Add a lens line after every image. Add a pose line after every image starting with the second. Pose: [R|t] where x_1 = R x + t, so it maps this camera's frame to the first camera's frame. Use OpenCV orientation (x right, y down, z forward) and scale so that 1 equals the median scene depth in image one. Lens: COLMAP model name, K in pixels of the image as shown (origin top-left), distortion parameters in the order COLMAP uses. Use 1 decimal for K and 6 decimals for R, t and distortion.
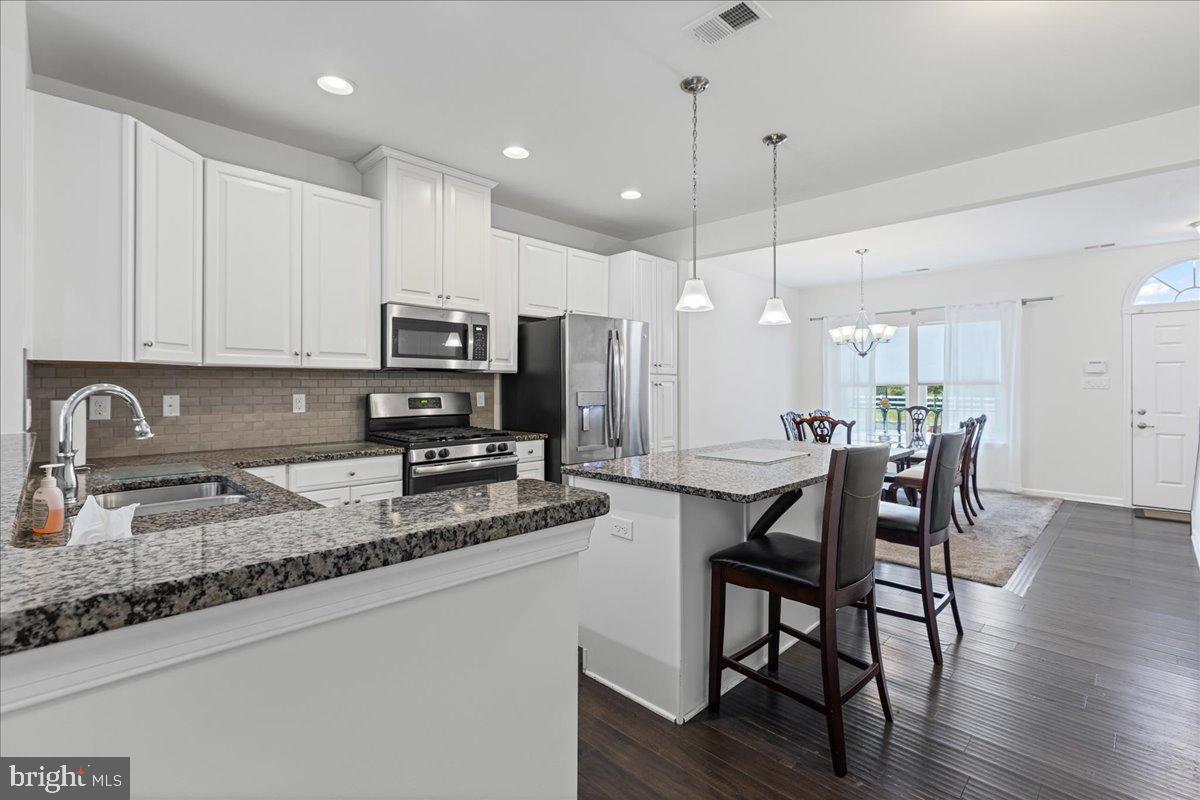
lens RADIAL K [[544.1, 0, 620.1], [0, 544.1, 386.7], [0, 0, 1]] dist [0.000496, -0.000064]
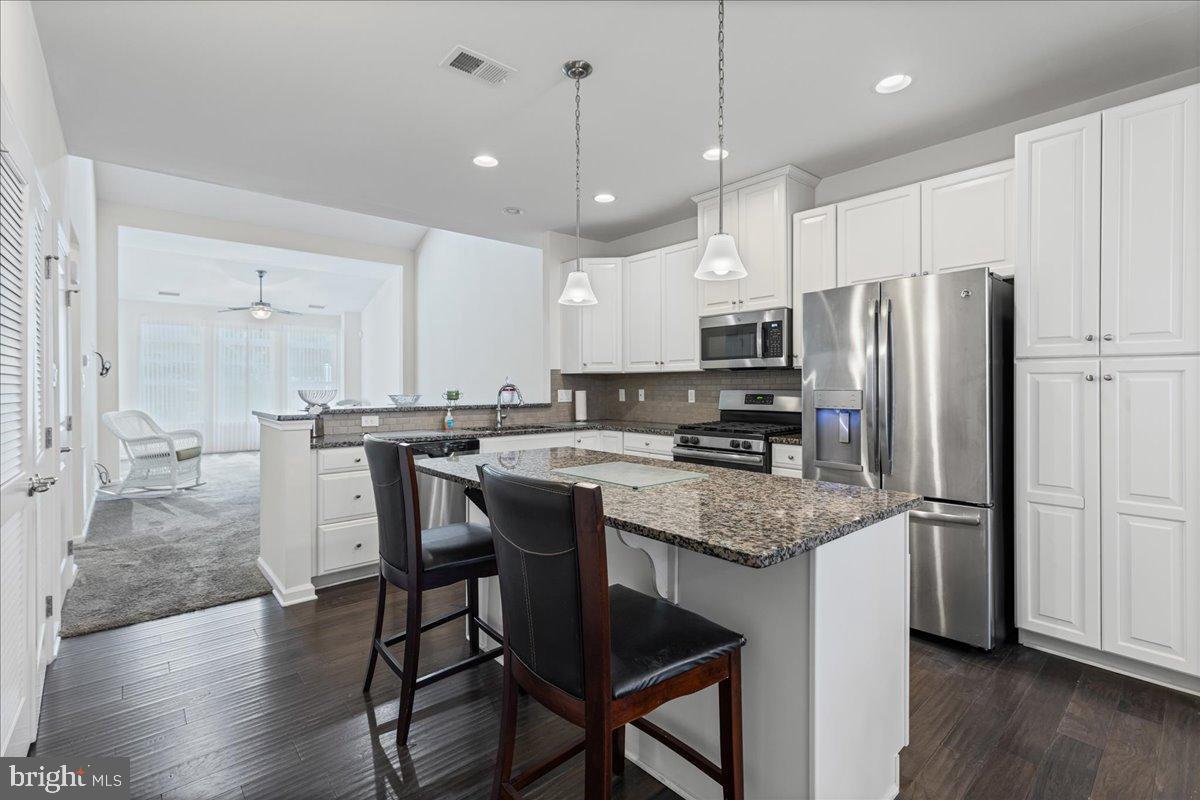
lens RADIAL K [[544.1, 0, 620.1], [0, 544.1, 386.7], [0, 0, 1]] dist [0.000496, -0.000064]
pose [[-0.058646, 0.003453, -0.998273, 0.865073], [0.005034, 0.999982, 0.003163, 0.000607], [0.998266, -0.004839, -0.058662, 0.908865]]
